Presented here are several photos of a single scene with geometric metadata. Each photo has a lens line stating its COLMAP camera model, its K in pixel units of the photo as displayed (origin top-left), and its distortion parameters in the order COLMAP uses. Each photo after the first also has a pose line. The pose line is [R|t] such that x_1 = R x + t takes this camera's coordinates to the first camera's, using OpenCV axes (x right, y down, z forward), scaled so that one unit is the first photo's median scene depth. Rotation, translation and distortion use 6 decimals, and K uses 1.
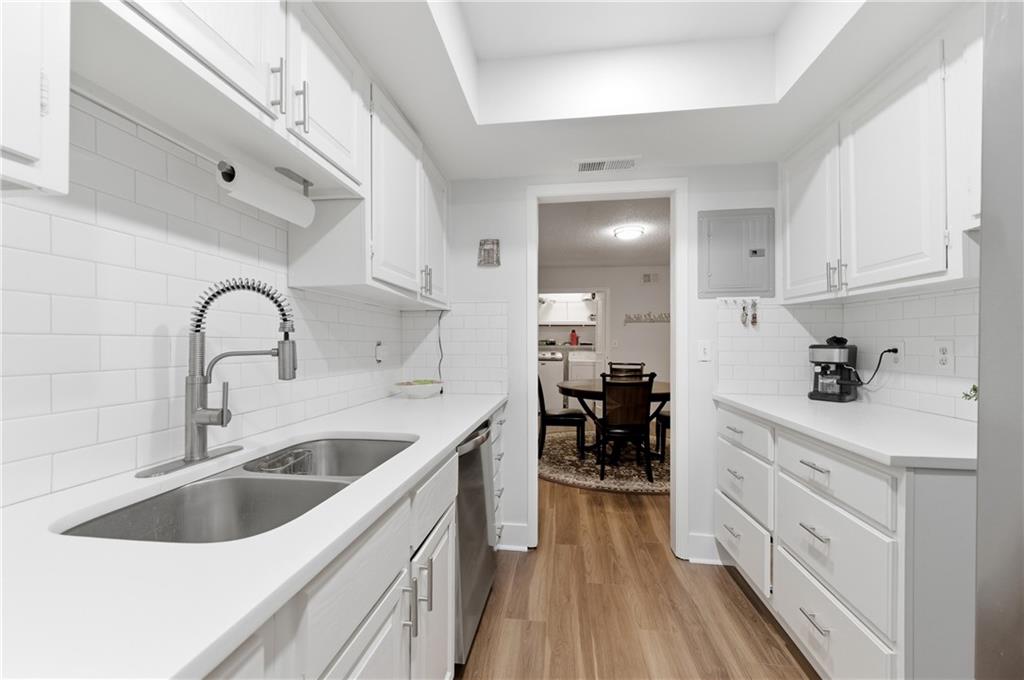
lens RADIAL K [[404.9, 0, 510.2], [0, 404.9, 343.2], [0, 0, 1]] dist [0.005991, -0.001823]
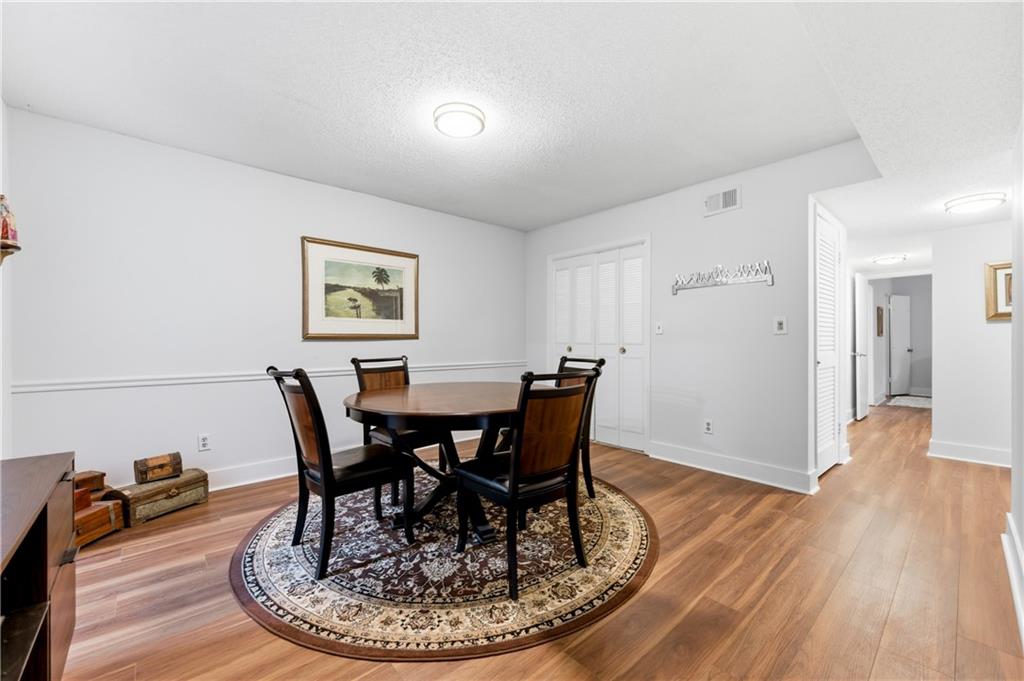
lens RADIAL K [[404.9, 0, 511.2], [0, 404.9, 342.2], [0, 0, 1]] dist [0.005991, -0.001823]
pose [[0.753938, -0.002858, -0.656939, 1.251596], [0.006208, 0.999977, 0.002774, 0.049921], [0.656916, -0.006170, 0.753938, 1.087595]]
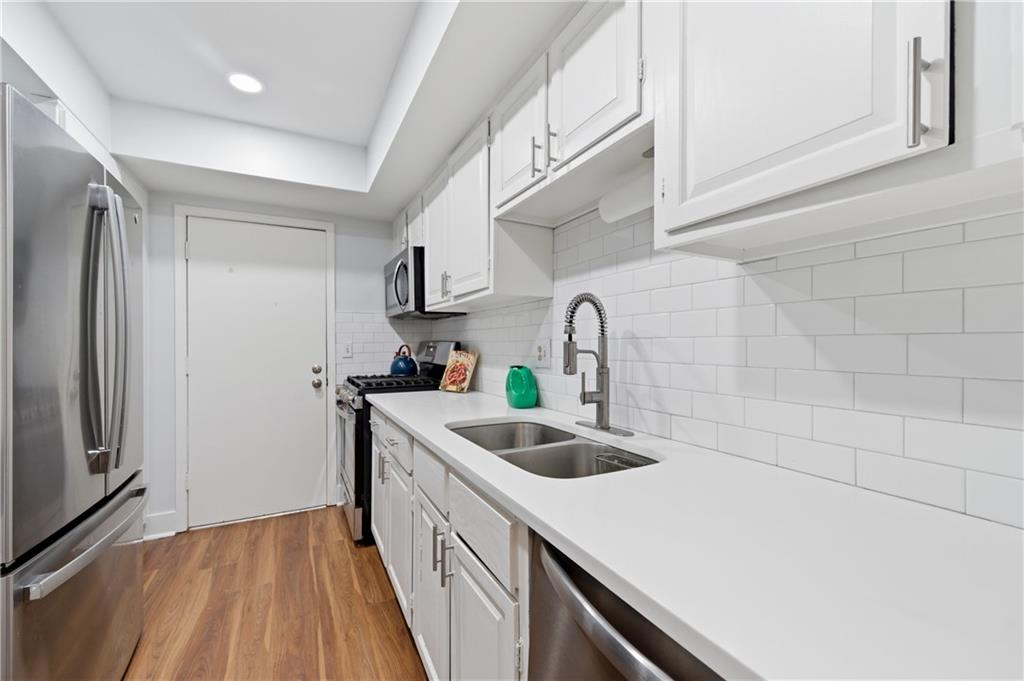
lens RADIAL K [[404.9, 0, 513.0], [0, 404.9, 343.8], [0, 0, 1]] dist [0.005991, -0.001823]
pose [[-0.807974, 0.001149, -0.589217, 0.116914], [0.005491, 0.999969, -0.005581, 0.002655], [0.589192, -0.007745, -0.807956, 0.790272]]
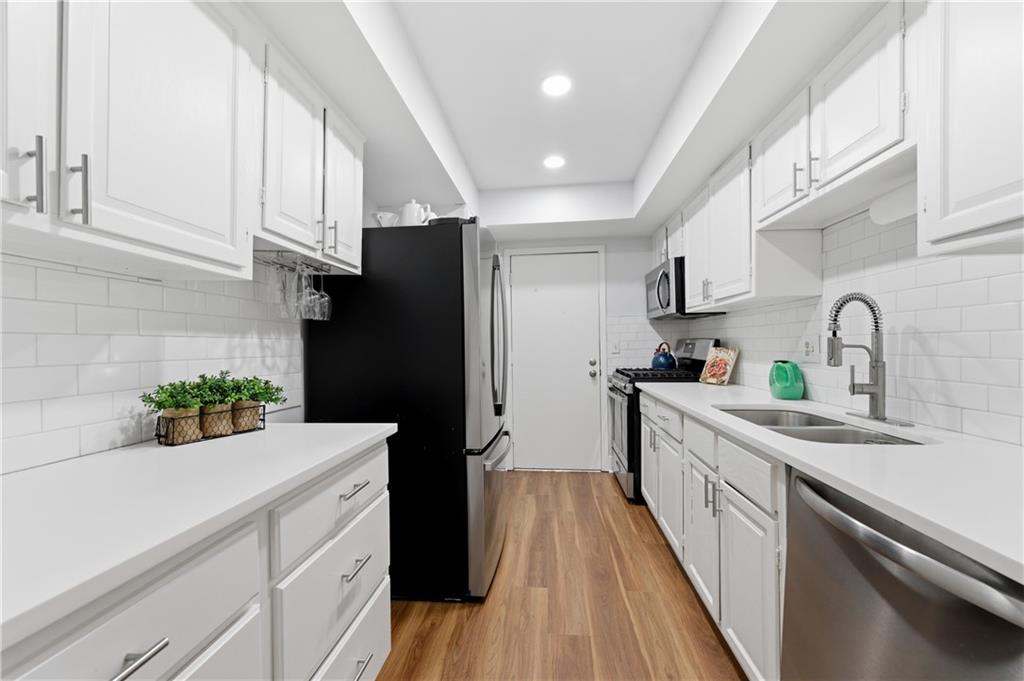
lens RADIAL K [[404.9, 0, 511.6], [0, 404.9, 345.1], [0, 0, 1]] dist [0.005991, -0.001823]
pose [[-0.999093, 0.009895, -0.041412, 0.243374], [0.010061, 0.999942, -0.003795, 0.006072], [0.041372, -0.004208, -0.999135, 0.980589]]
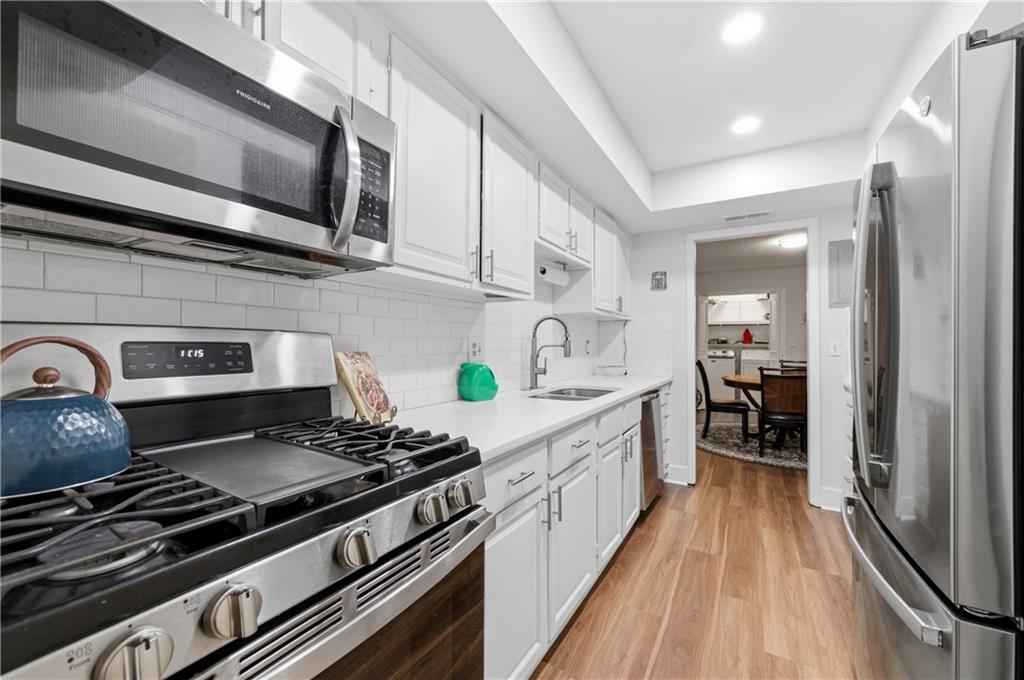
lens RADIAL K [[404.9, 0, 511.5], [0, 404.9, 337.9], [0, 0, 1]] dist [0.005991, -0.001823]
pose [[0.919637, -0.001300, -0.392768, 0.032317], [-0.002116, 0.999964, -0.008262, -0.000715], [0.392764, 0.008429, 0.919601, -0.546284]]
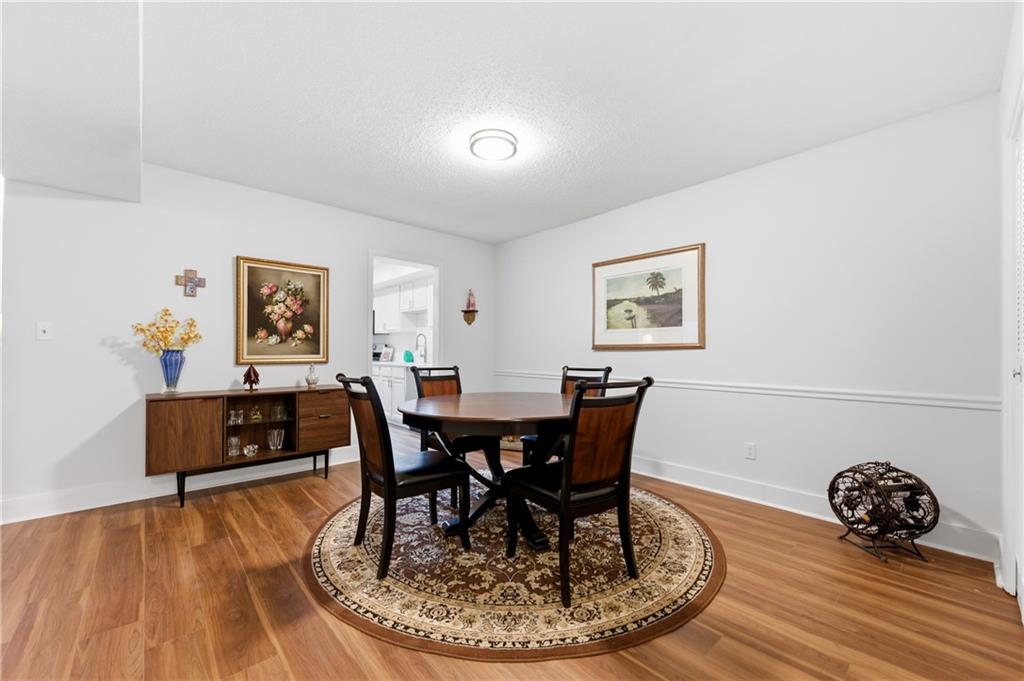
lens RADIAL K [[404.9, 0, 508.8], [0, 404.9, 346.9], [0, 0, 1]] dist [0.005991, -0.001823]
pose [[-0.649894, -0.018981, -0.759788, 1.275883], [-0.007243, 0.999797, -0.018782, 0.060622], [0.759990, -0.006703, -0.649900, 2.456622]]
